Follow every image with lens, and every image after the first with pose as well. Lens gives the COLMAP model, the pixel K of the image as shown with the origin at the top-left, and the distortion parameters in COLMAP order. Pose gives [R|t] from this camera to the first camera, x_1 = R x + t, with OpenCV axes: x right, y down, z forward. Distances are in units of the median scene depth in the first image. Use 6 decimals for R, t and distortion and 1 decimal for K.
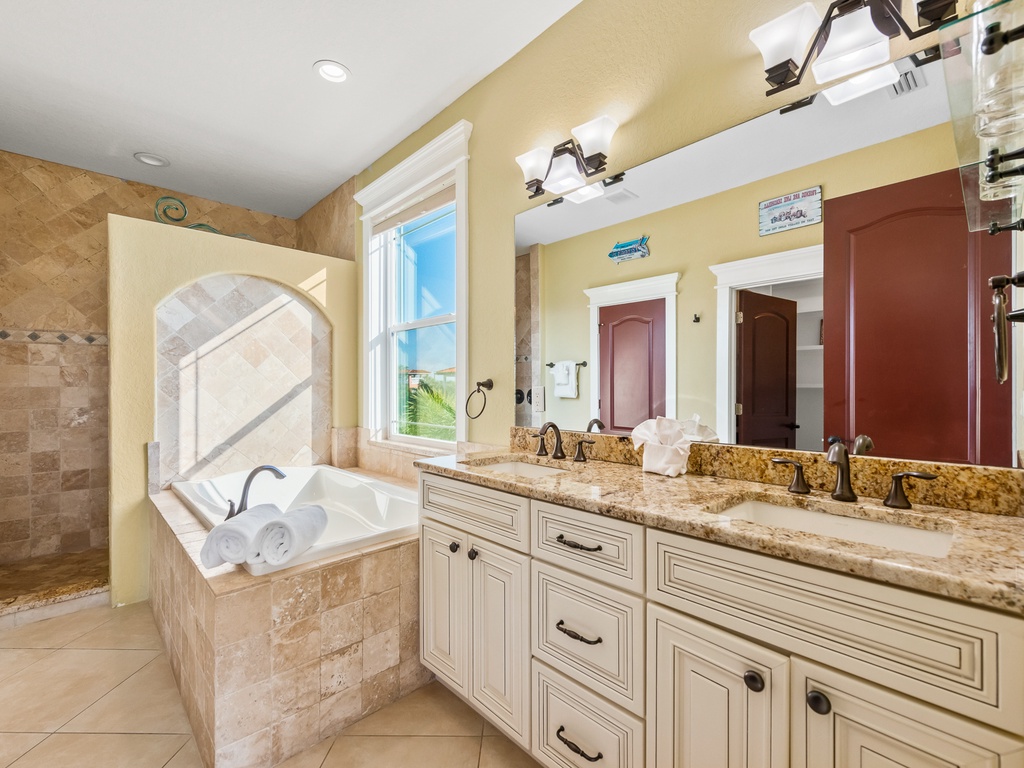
lens RADIAL K [[469.3, 0, 520.9], [0, 469.3, 387.8], [0, 0, 1]] dist [0.013130, 0.000040]
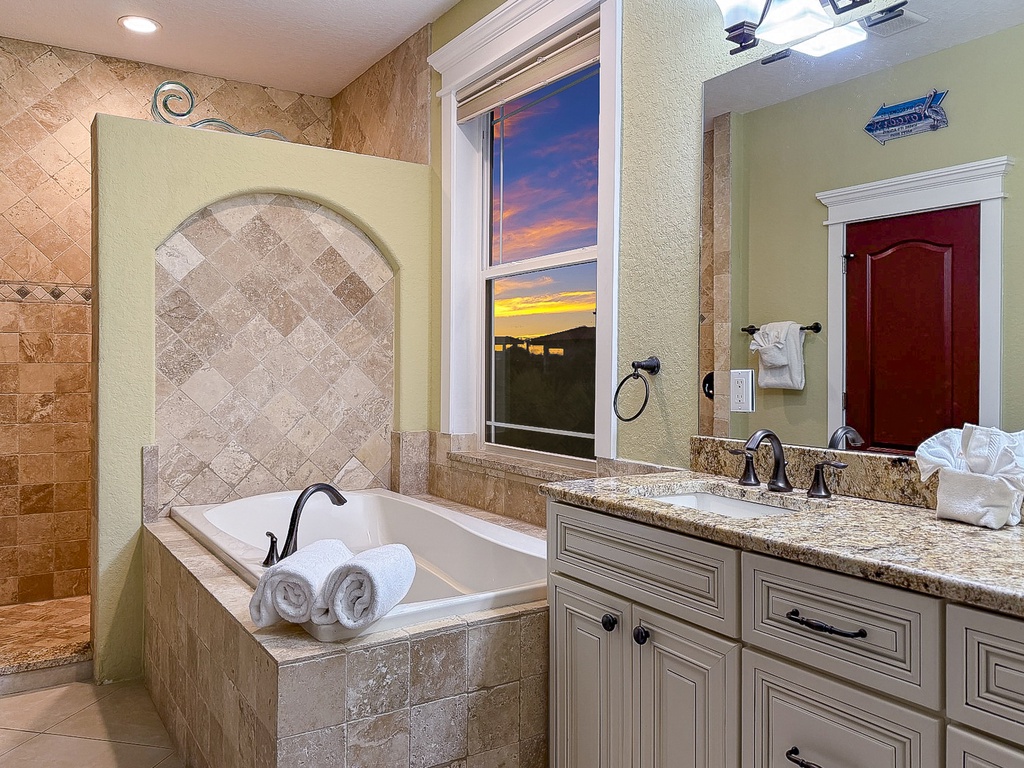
lens RADIAL K [[828.2, 0, 509.7], [0, 828.2, 367.8], [0, 0, 1]] dist [0.087245, -0.094735]
pose [[0.978429, 0.008414, -0.206414, -0.040815], [-0.008391, 0.999964, 0.000983, -0.005154], [0.206415, 0.000770, 0.978464, -0.122447]]
